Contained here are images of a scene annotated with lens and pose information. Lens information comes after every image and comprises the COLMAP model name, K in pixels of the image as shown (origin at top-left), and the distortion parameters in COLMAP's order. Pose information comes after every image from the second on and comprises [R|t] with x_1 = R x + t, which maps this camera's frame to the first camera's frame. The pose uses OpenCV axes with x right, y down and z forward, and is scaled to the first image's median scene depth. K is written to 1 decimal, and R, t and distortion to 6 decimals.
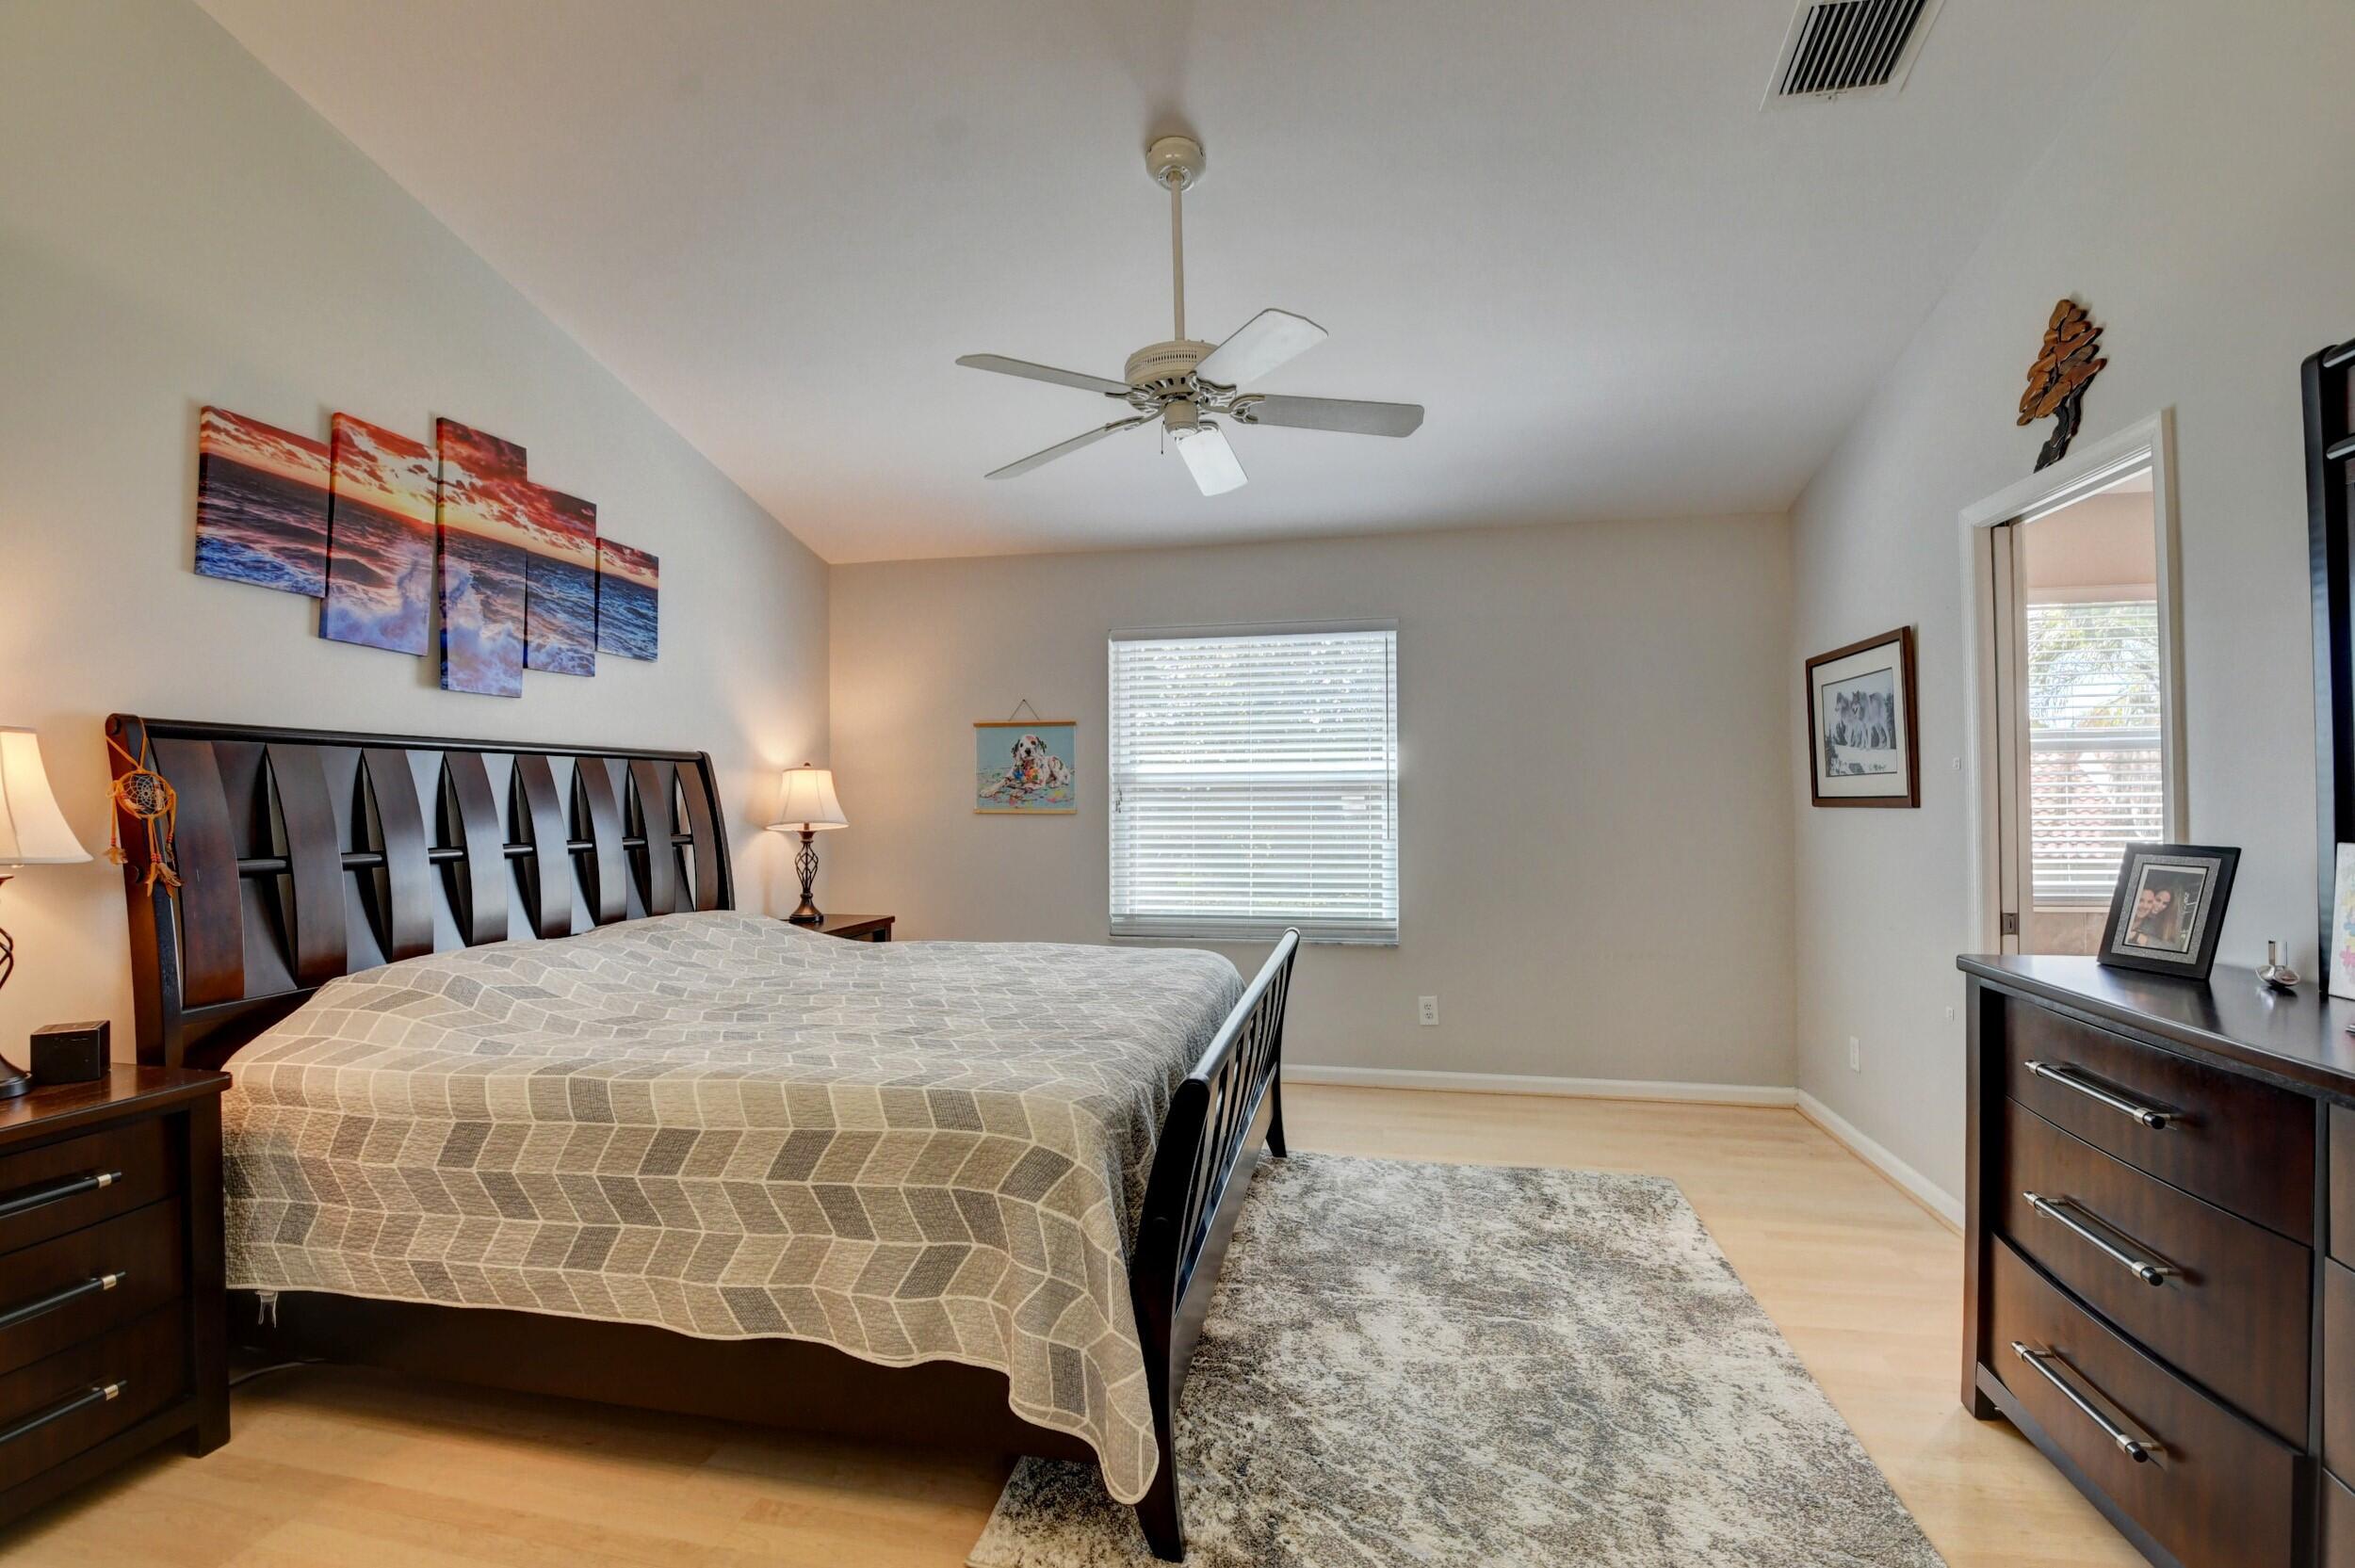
lens RADIAL K [[1034.8, 0, 1166.0], [0, 1034.8, 786.9], [0, 0, 1]] dist [0.030852, -0.038508]
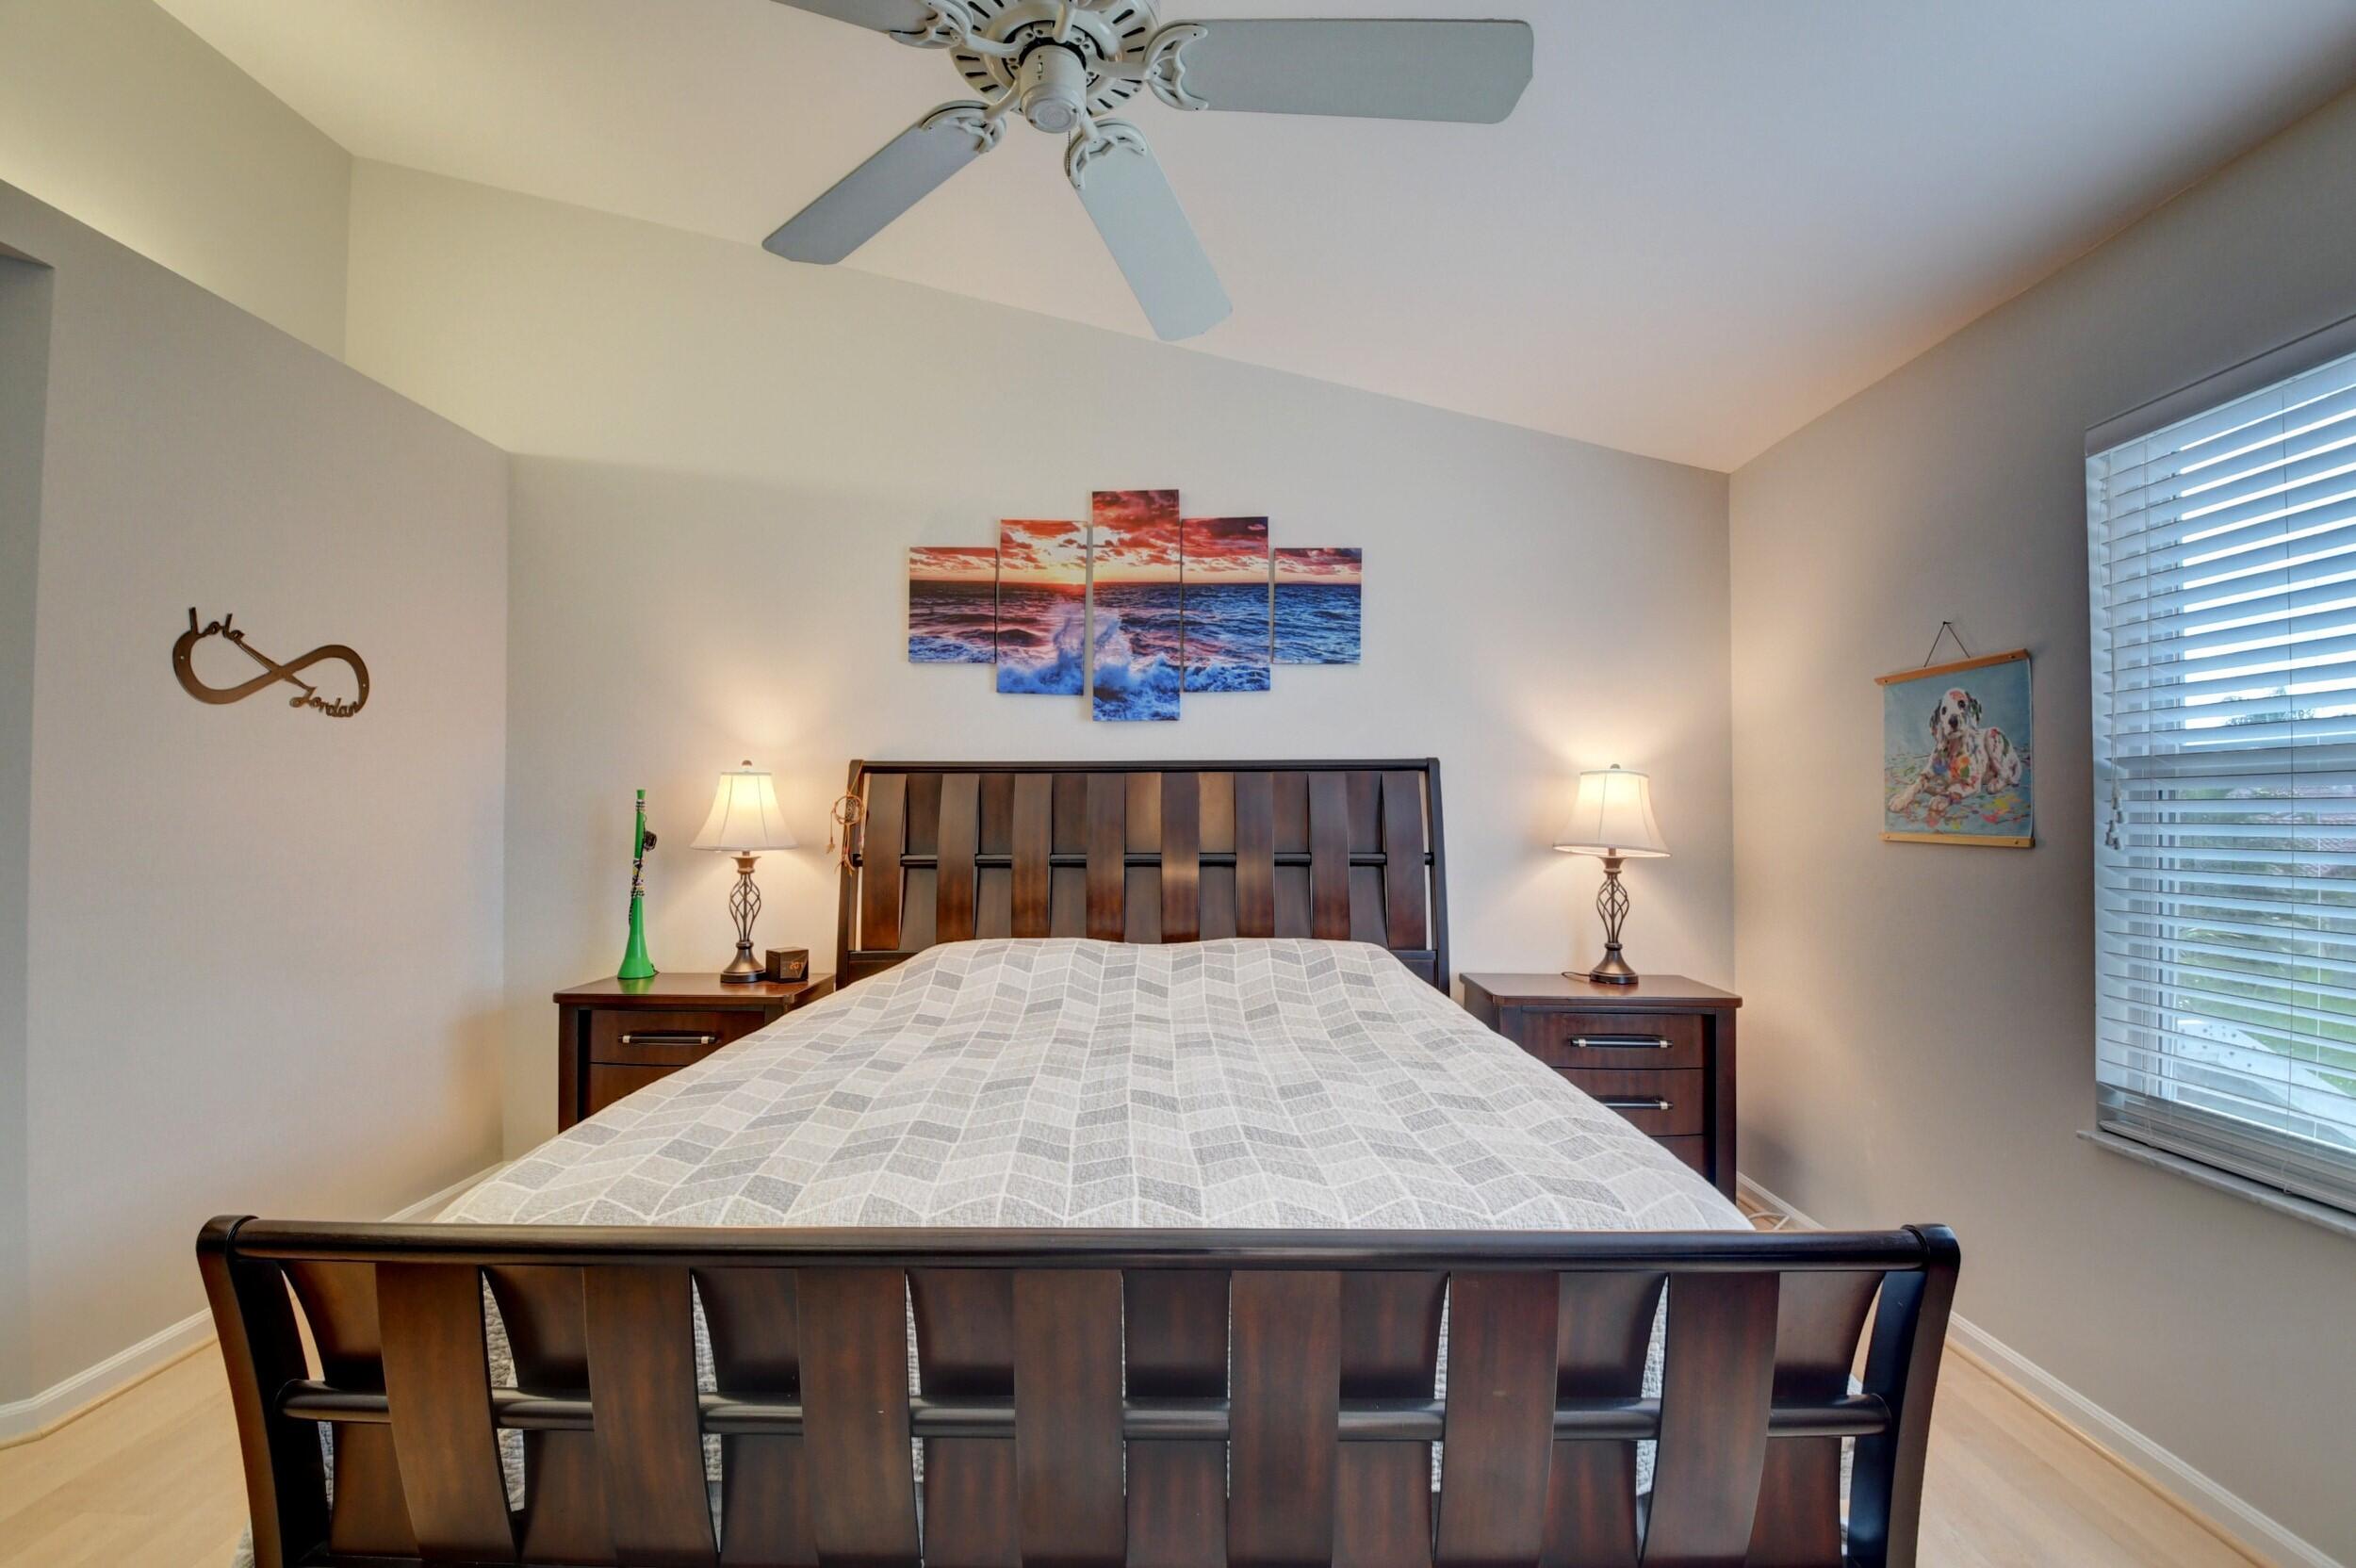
lens RADIAL K [[1035.3, 0, 1166.5], [0, 1035.3, 786.9], [0, 0, 1]] dist [0.030852, -0.038508]
pose [[0.192967, -0.020594, -0.980989, 0.450585], [0.010842, 0.999763, -0.018855, 0.004678], [0.981145, -0.006997, 0.193145, 0.803249]]
